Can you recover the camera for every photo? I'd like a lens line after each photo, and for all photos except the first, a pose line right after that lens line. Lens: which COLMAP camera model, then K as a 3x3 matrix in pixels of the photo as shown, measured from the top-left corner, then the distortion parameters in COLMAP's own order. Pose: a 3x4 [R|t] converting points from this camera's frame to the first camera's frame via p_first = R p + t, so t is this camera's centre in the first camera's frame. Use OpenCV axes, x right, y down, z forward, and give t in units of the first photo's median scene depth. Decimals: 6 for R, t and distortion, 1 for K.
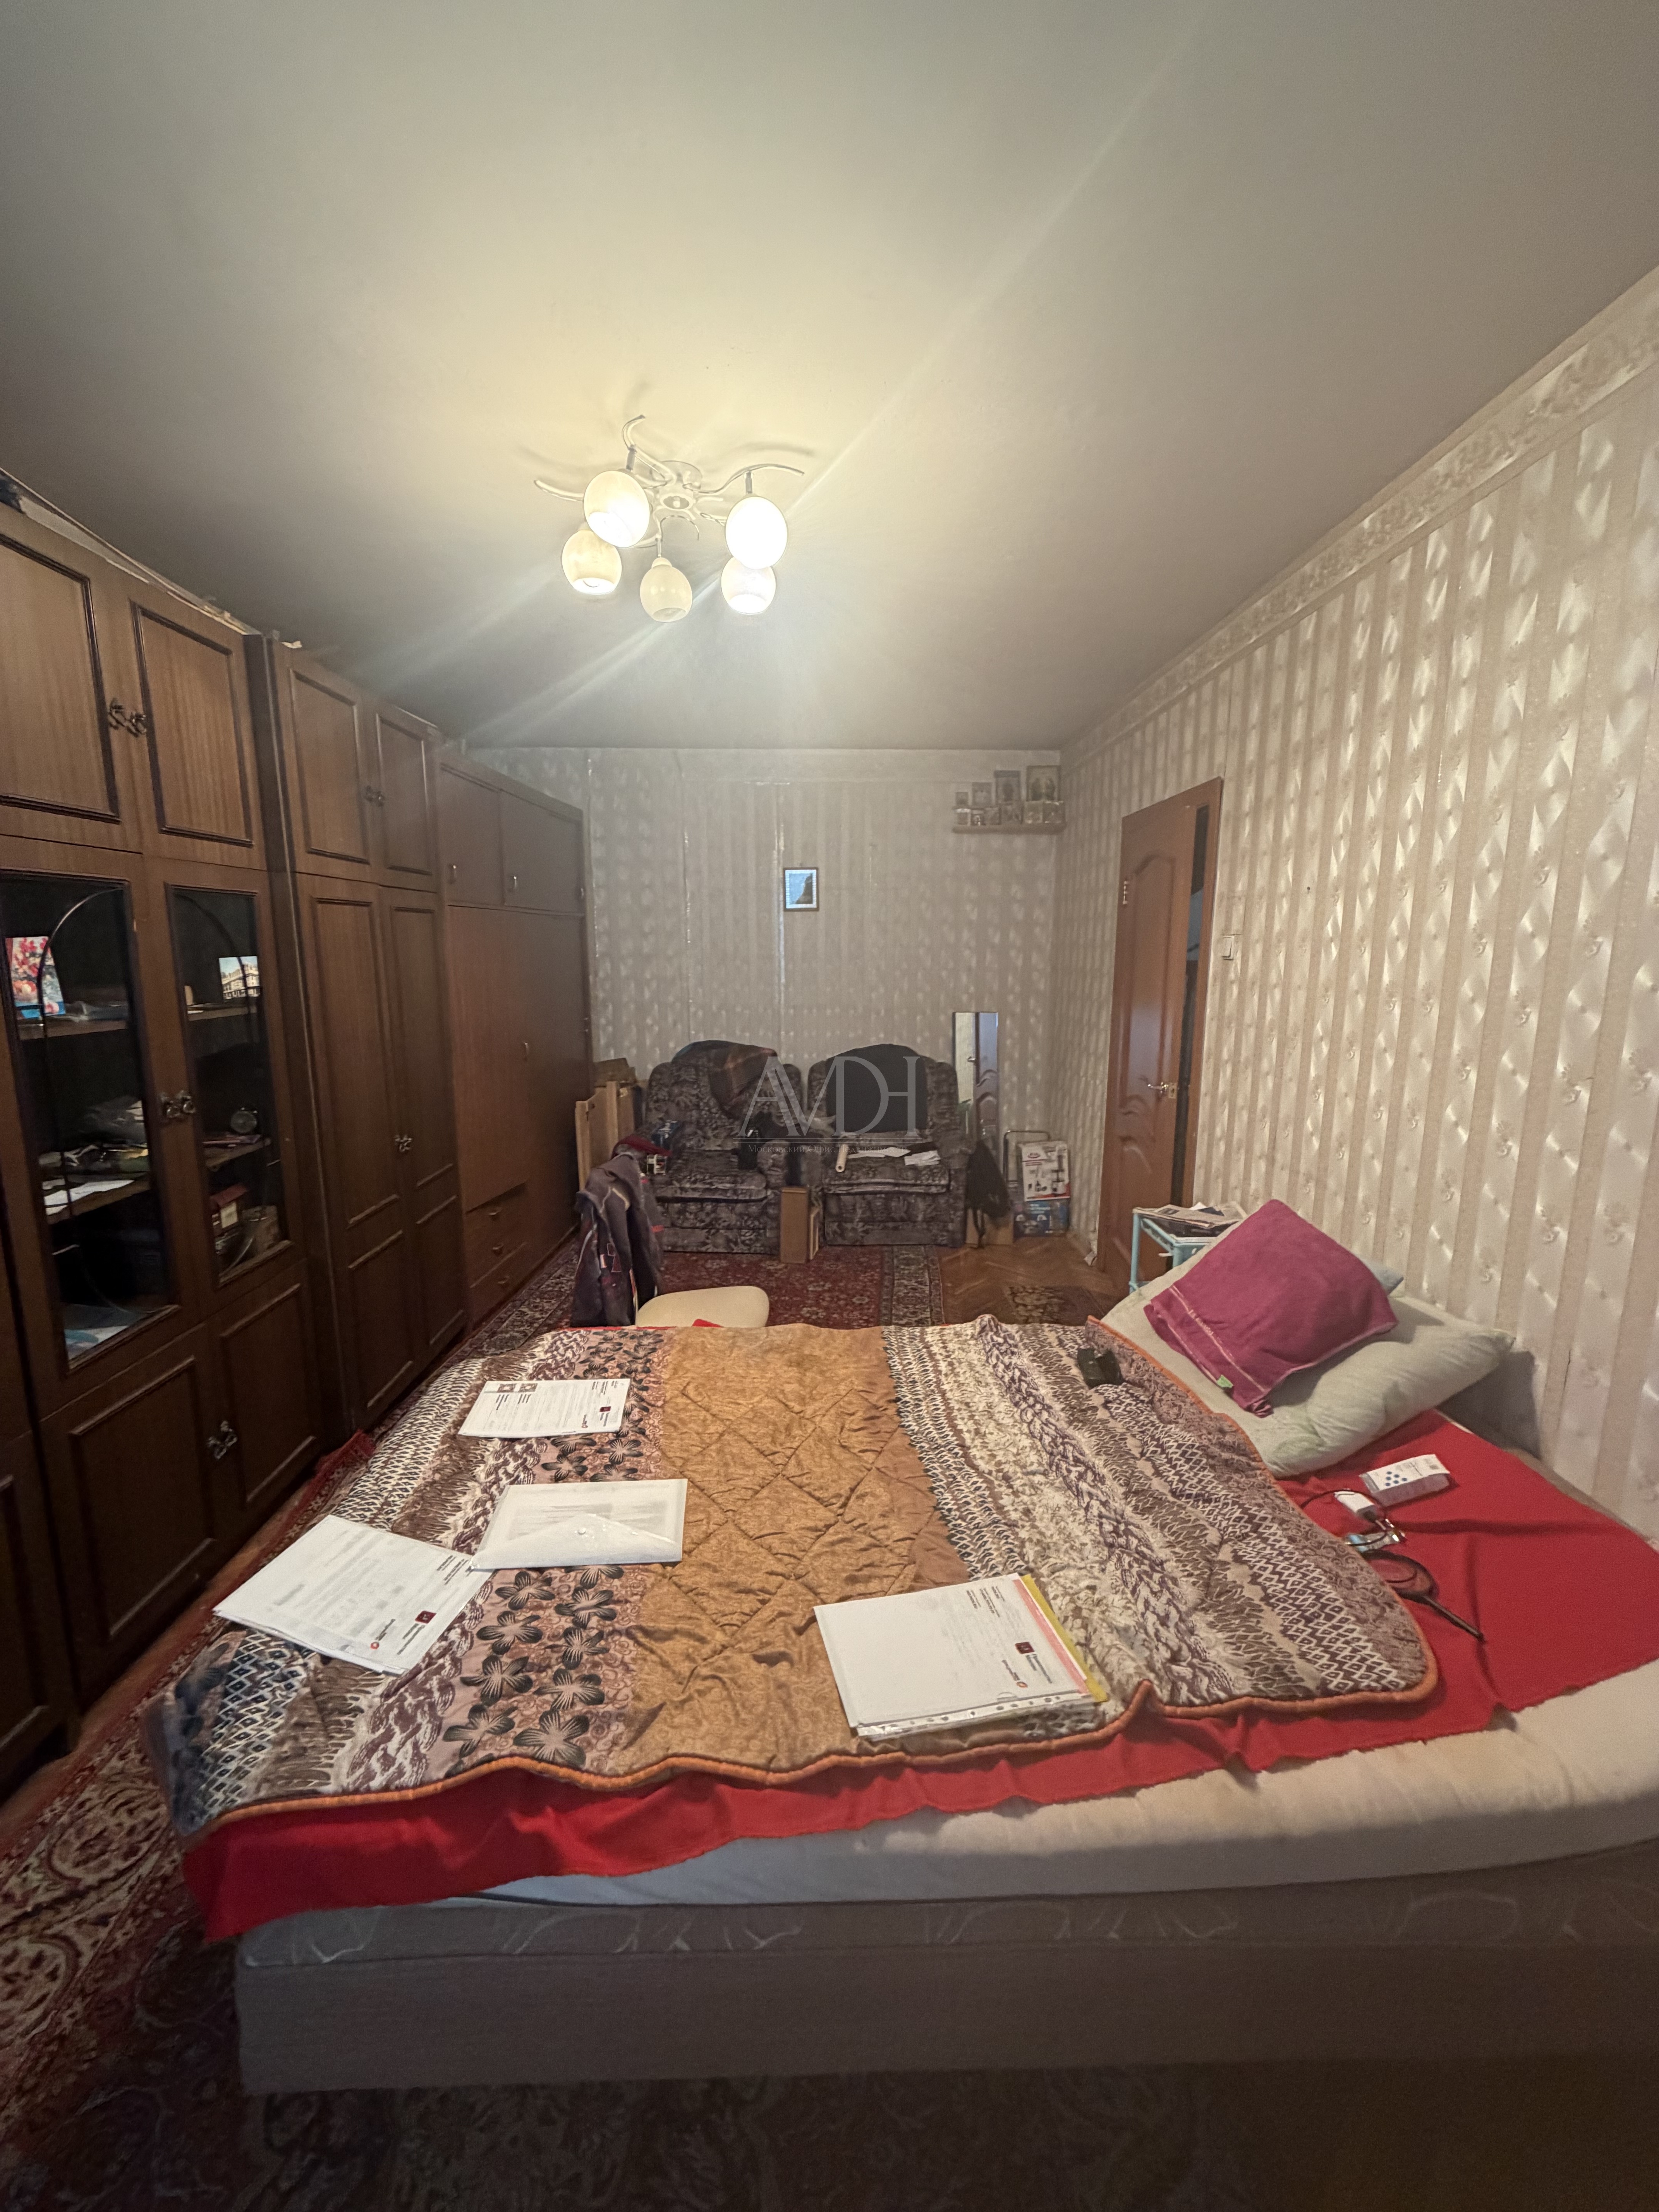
lens RADIAL K [[877.4, 0, 830.7], [0, 877.4, 1101.4], [0, 0, 1]] dist [-0.000550, 0.000093]
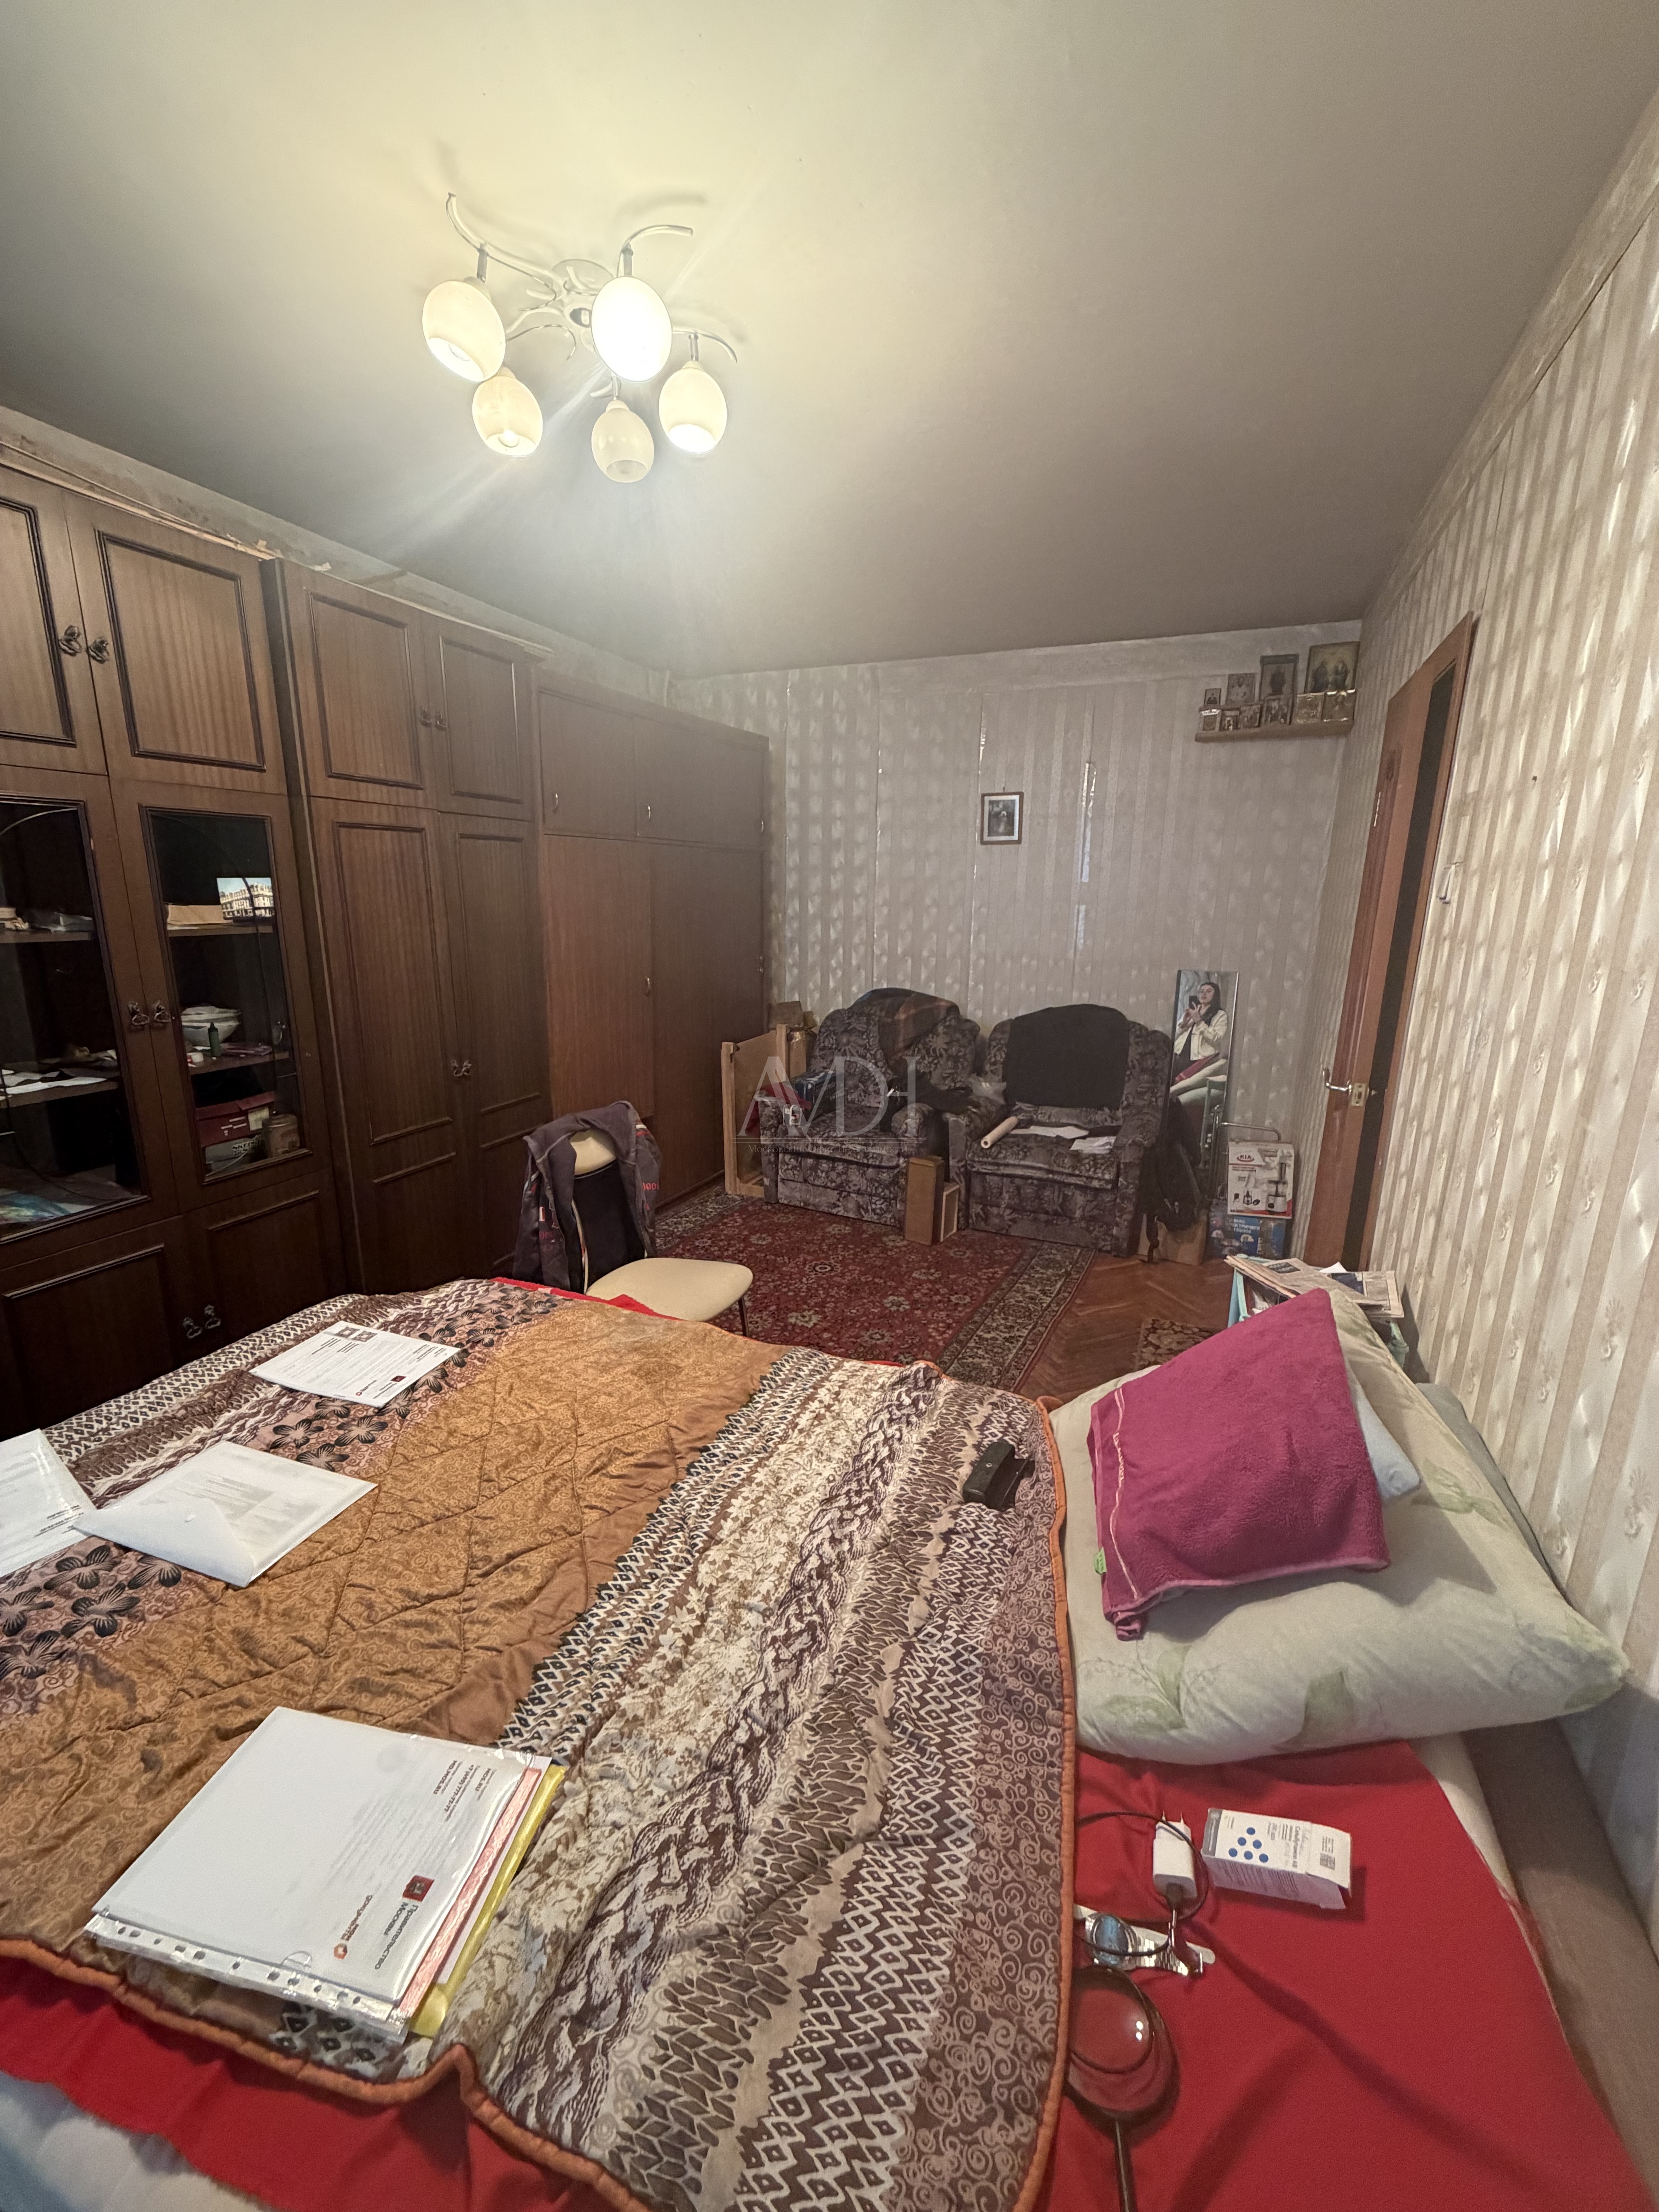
lens RADIAL K [[877.4, 0, 832.0], [0, 877.4, 1099.2], [0, 0, 1]] dist [-0.000550, 0.000093]
pose [[0.915872, 0.105935, -0.387242, 0.333823], [-0.083850, 0.993761, 0.073542, -0.029945], [0.392617, -0.034885, 0.919040, 0.243313]]
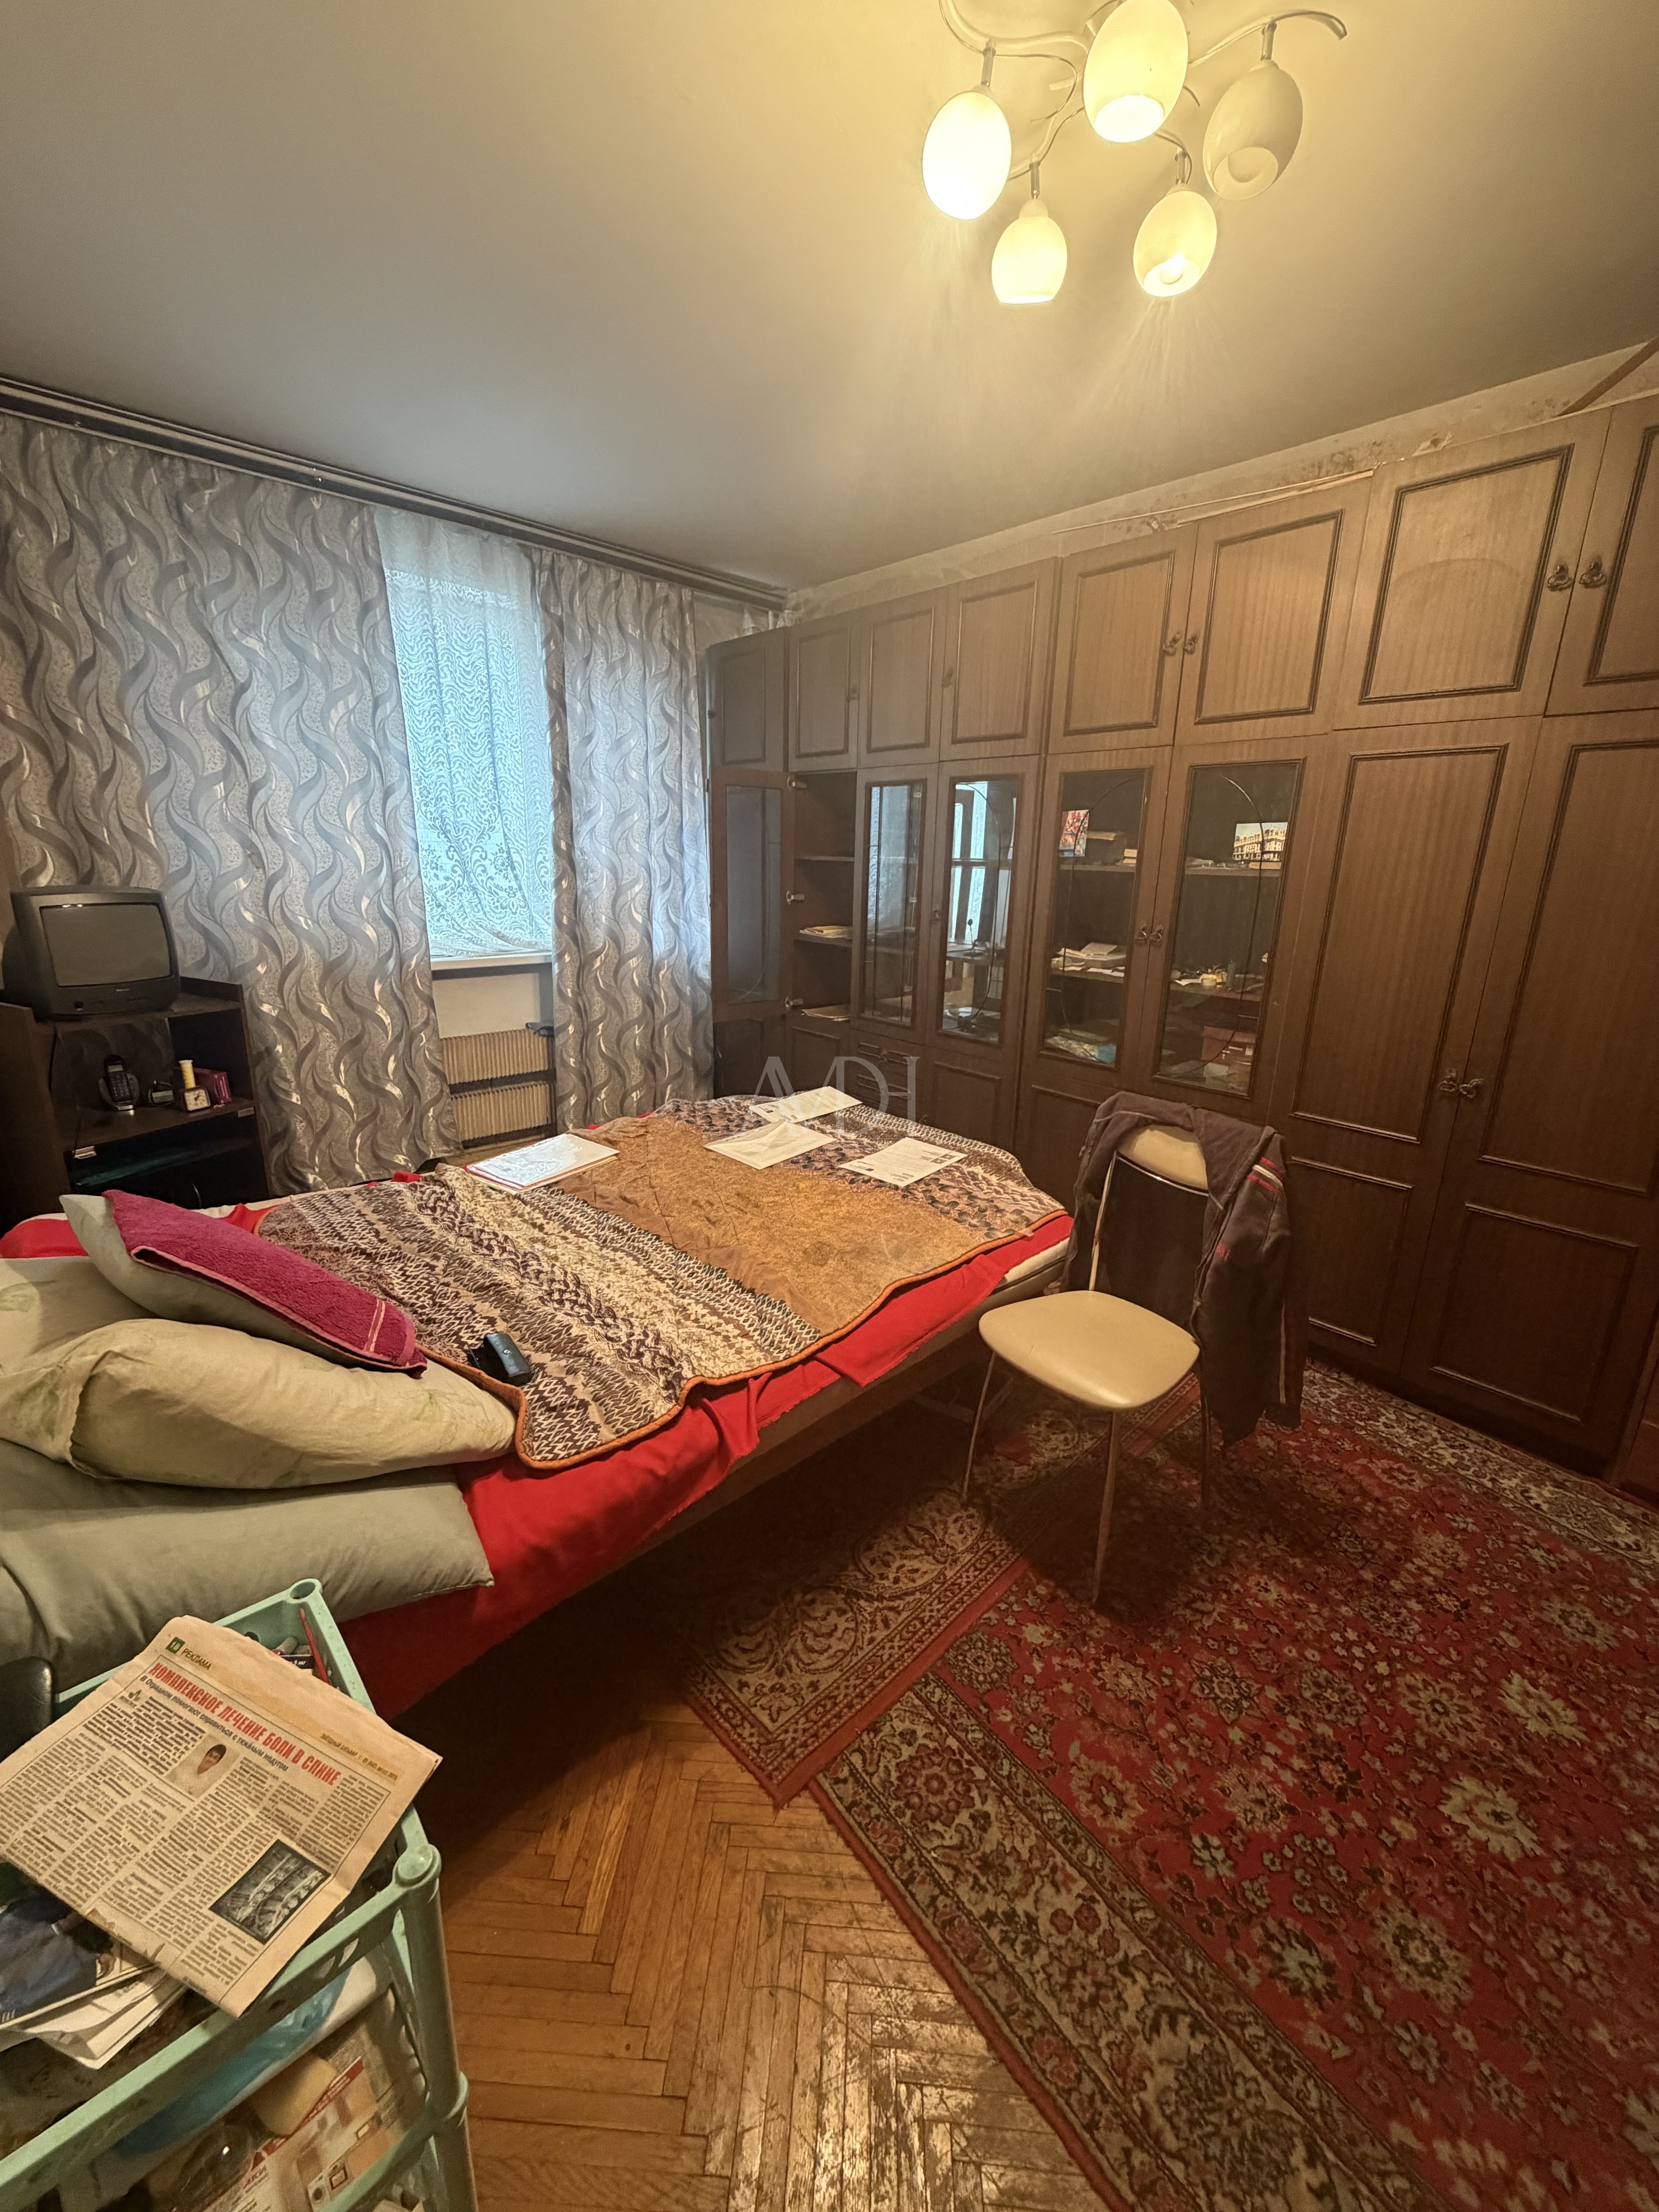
lens RADIAL K [[877.4, 0, 829.4], [0, 877.4, 1098.1], [0, 0, 1]] dist [-0.000550, 0.000093]
pose [[-0.749178, 0.158811, -0.643048, 0.416360], [-0.140713, 0.910512, 0.388802, -0.164664], [0.647249, 0.381767, -0.659789, 1.233675]]
